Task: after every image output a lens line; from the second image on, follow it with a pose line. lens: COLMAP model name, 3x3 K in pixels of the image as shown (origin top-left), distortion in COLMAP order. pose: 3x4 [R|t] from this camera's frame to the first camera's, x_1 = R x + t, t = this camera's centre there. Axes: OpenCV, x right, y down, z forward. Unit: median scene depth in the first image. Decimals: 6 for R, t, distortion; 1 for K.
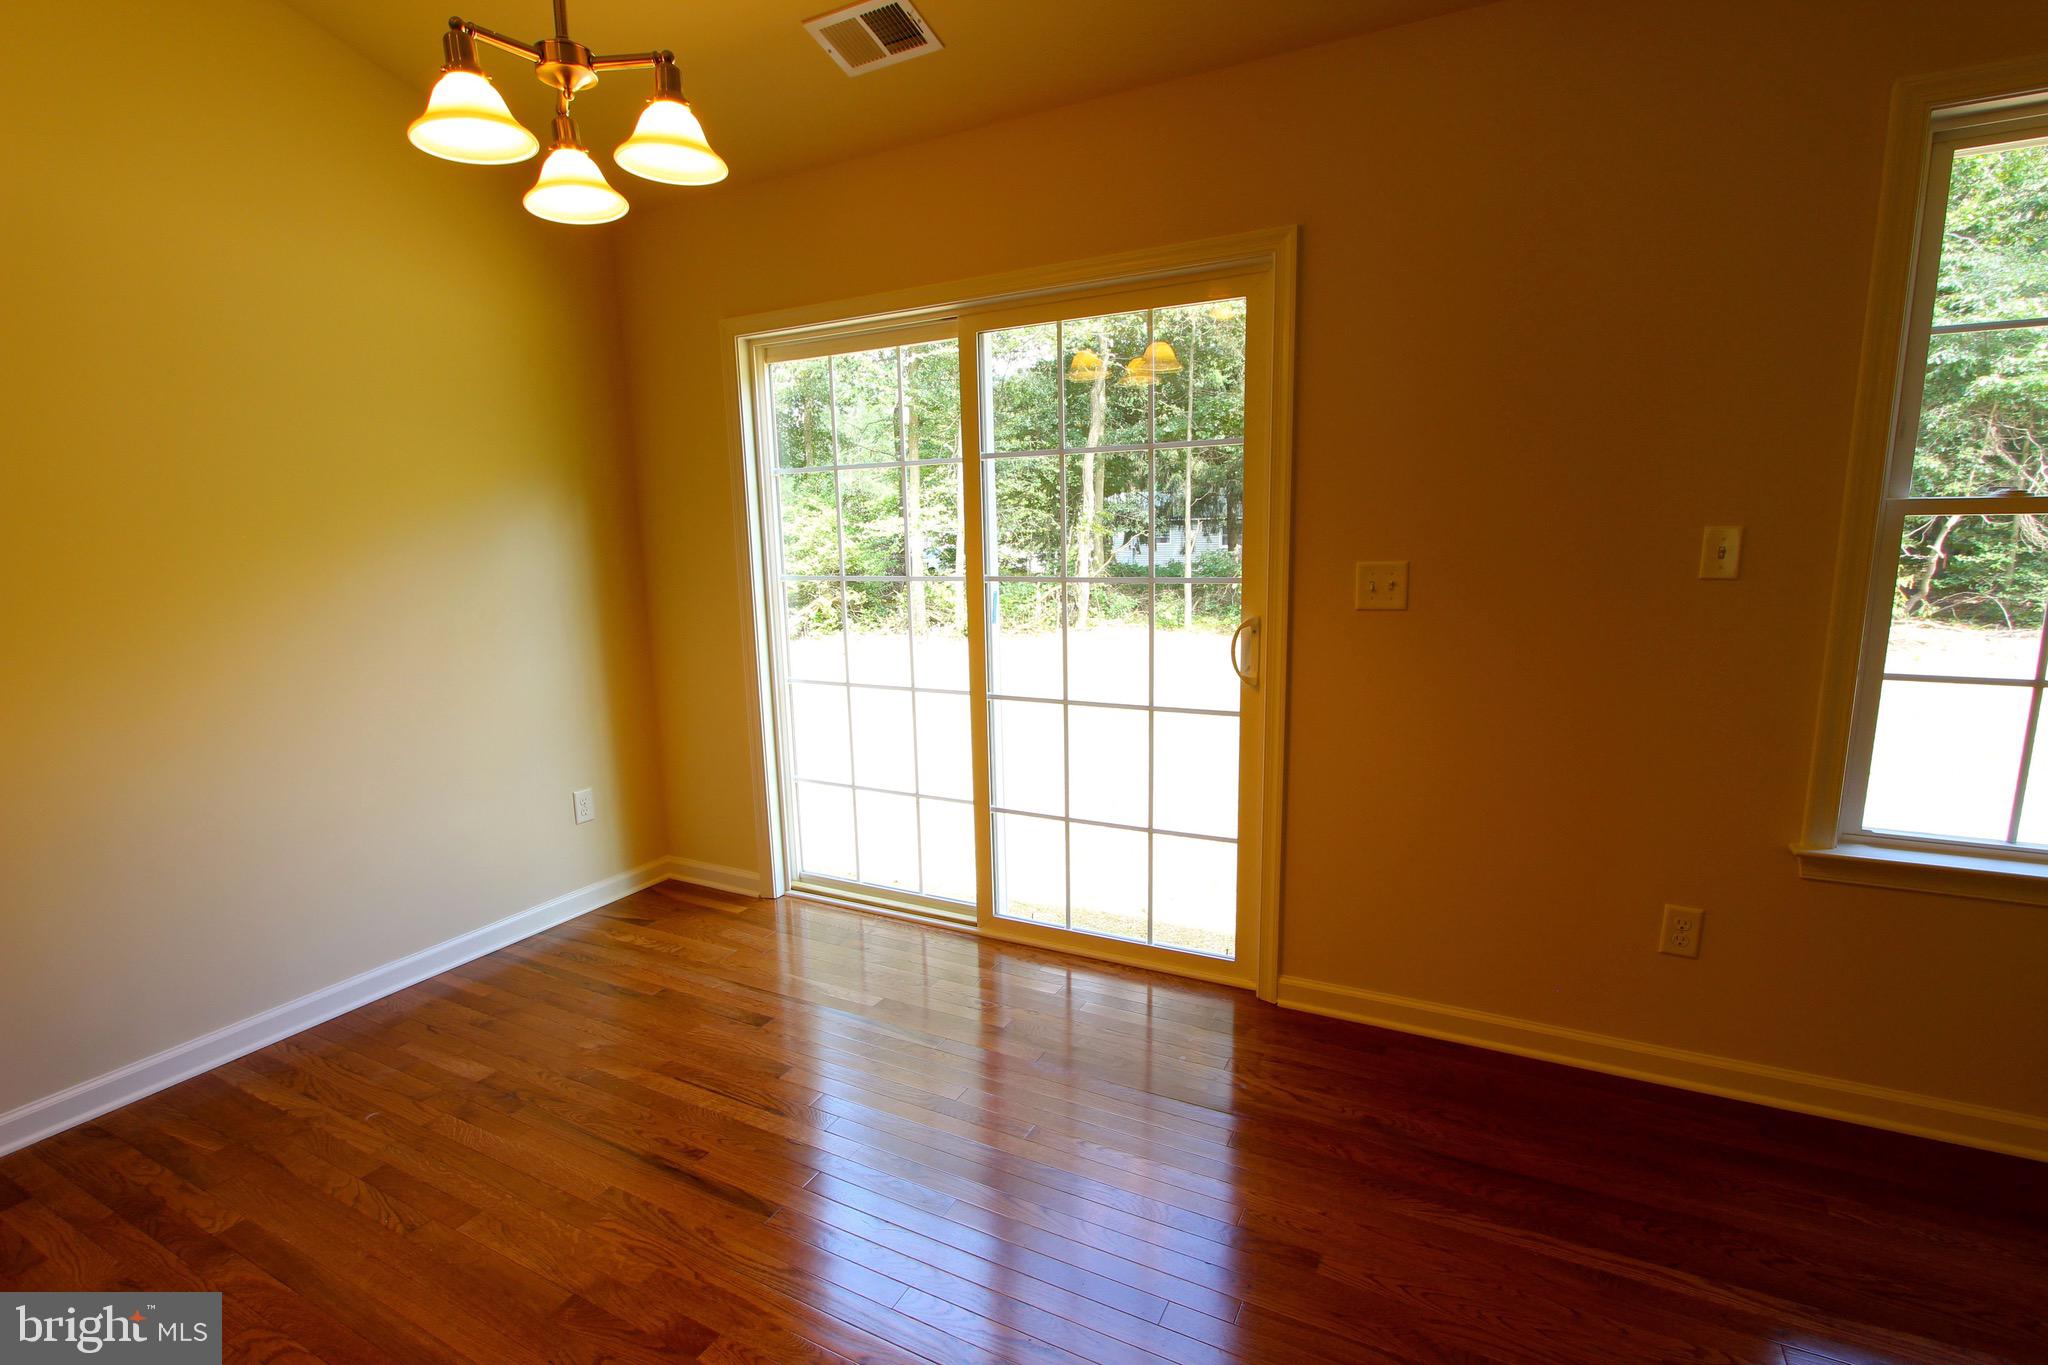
lens RADIAL K [[949.0, 0, 1024.3], [0, 949.0, 700.1], [0, 0, 1]] dist [-0.012620, 0.000490]
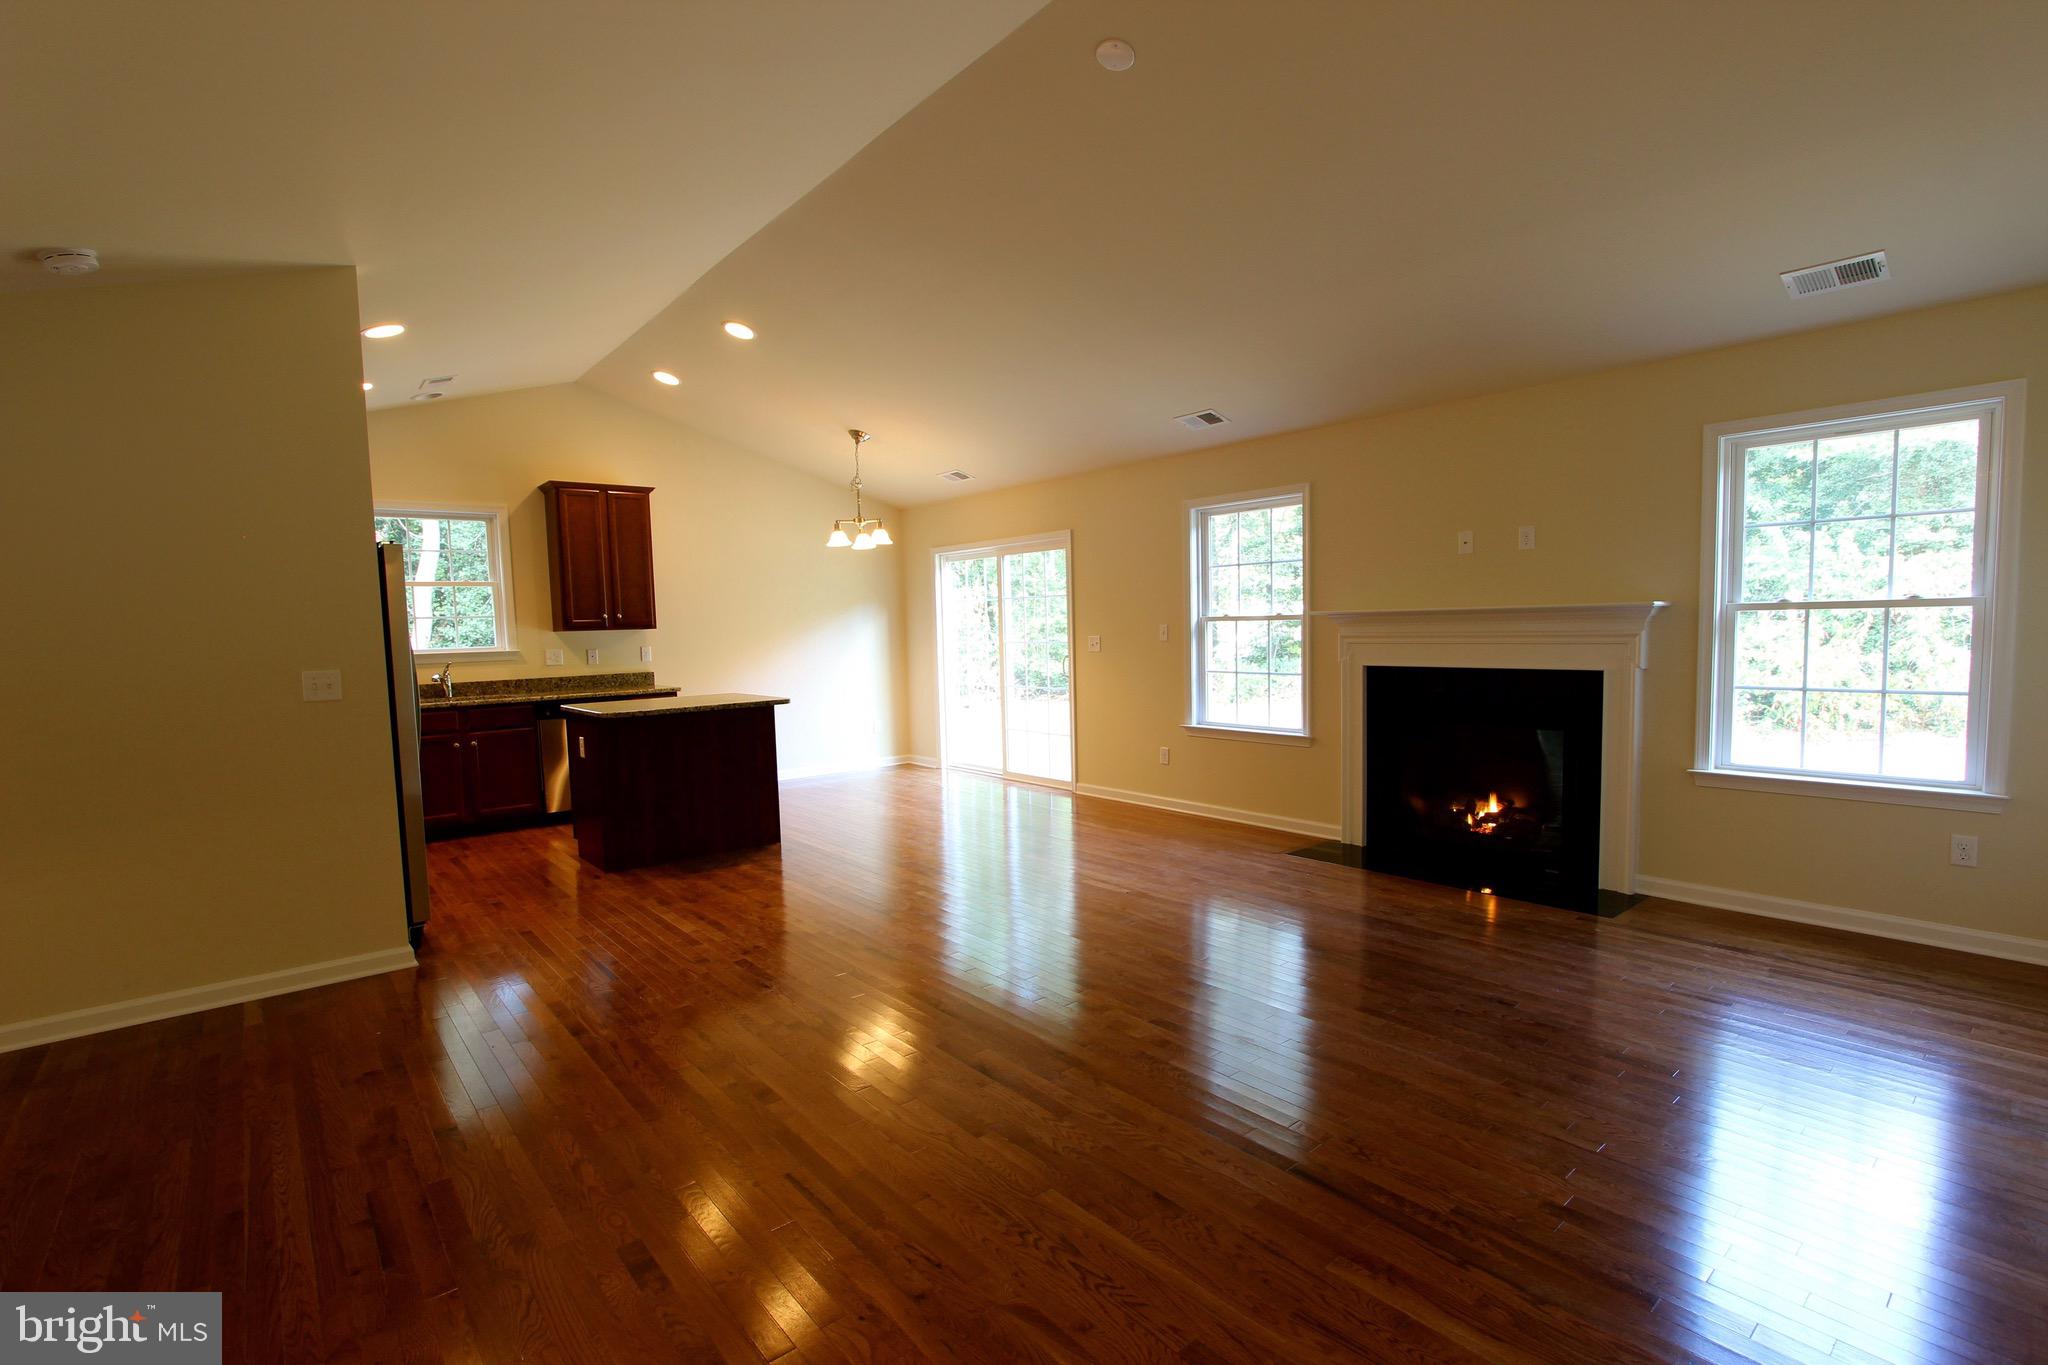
lens RADIAL K [[949.0, 0, 1024.3], [0, 949.0, 700.1], [0, 0, 1]] dist [-0.012620, 0.000490]
pose [[0.920099, 0.030871, -0.390468, 0.975682], [-0.063395, 0.995482, -0.070680, 0.205151], [0.386522, 0.089787, 0.917899, -1.330530]]
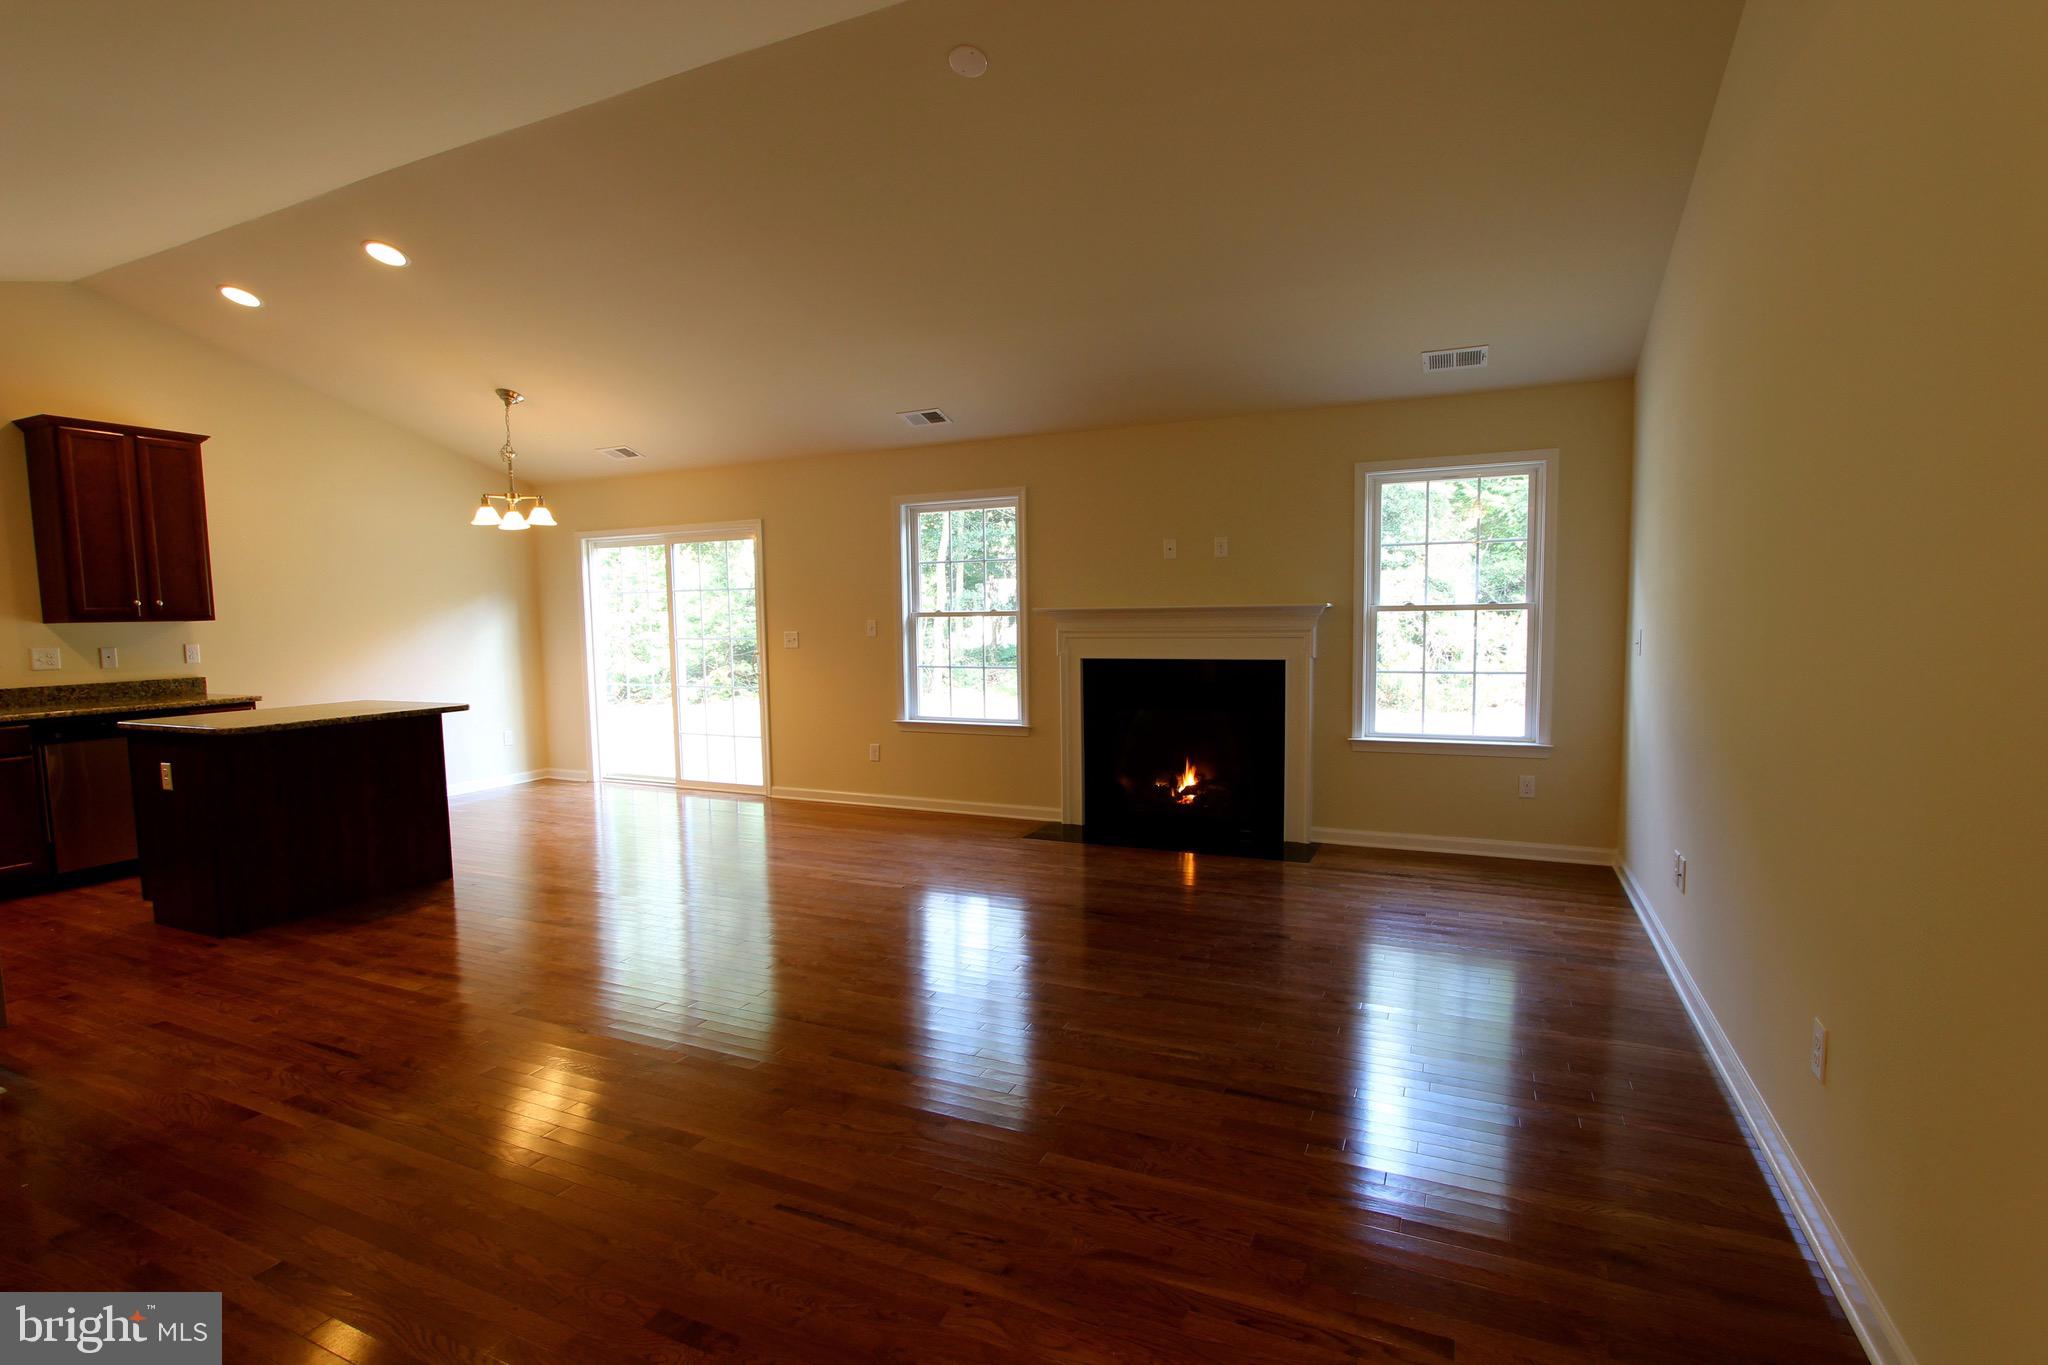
lens RADIAL K [[981.0, 0, 1016.7], [0, 981.0, 700.2], [0, 0, 1]] dist [-0.011971, 0.000612]
pose [[0.999089, 0.003633, 0.042527, 0.671473], [0.000068, 0.996233, -0.086712, 0.231204], [-0.042682, 0.086636, 0.995325, -1.432426]]
